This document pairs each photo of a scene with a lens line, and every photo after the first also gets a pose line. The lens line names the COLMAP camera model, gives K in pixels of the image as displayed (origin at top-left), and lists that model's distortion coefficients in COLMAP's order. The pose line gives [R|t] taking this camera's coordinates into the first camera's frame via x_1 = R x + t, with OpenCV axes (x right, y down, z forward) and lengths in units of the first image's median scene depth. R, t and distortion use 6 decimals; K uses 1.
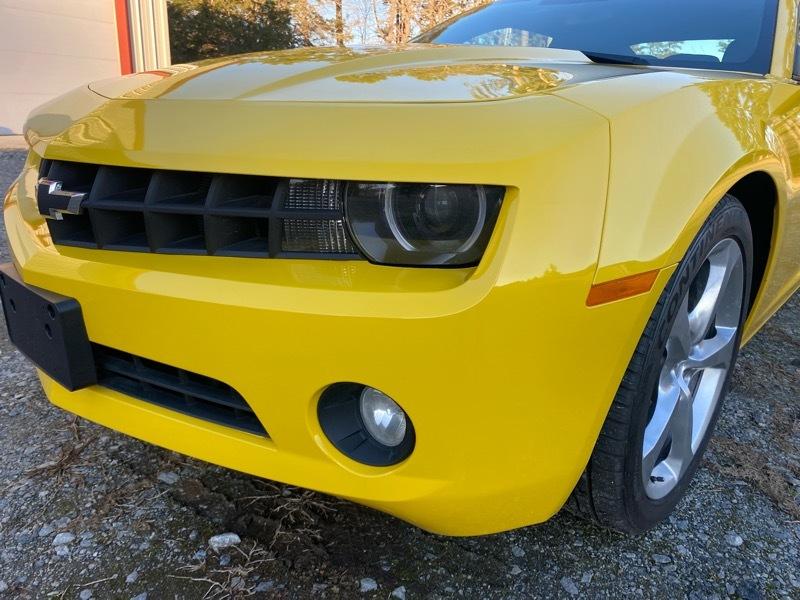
lens RADIAL K [[622.9, 0, 421.3], [0, 622.9, 313.2], [0, 0, 1]] dist [0.020871, -0.012504]
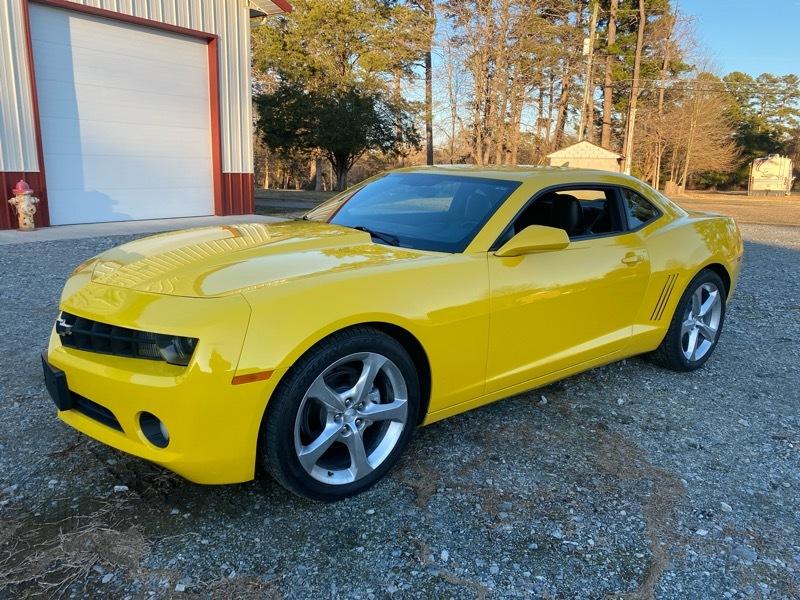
lens RADIAL K [[622.9, 0, 394.9], [0, 622.9, 296.4], [0, 0, 1]] dist [0.020871, -0.012504]
pose [[0.984022, 0.022535, -0.176614, 0.991440], [-0.044348, 0.991716, -0.120552, -0.067266], [0.172434, 0.126459, 0.976870, -1.024311]]
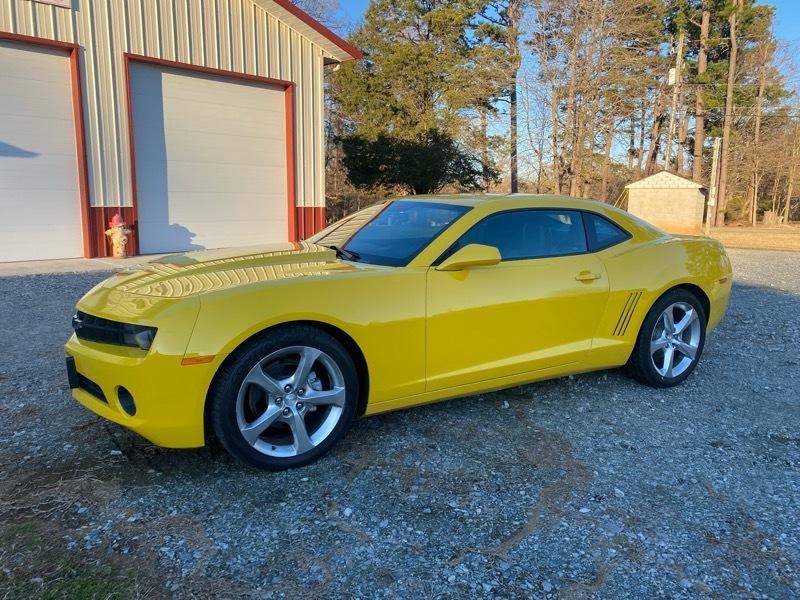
lens RADIAL K [[622.9, 0, 404.9], [0, 622.9, 296.3], [0, 0, 1]] dist [0.020871, -0.012504]
pose [[0.950550, 0.022006, -0.309789, 1.714097], [-0.076396, 0.983405, -0.164555, 0.058973], [0.301027, 0.180085, 0.936457, -1.272965]]
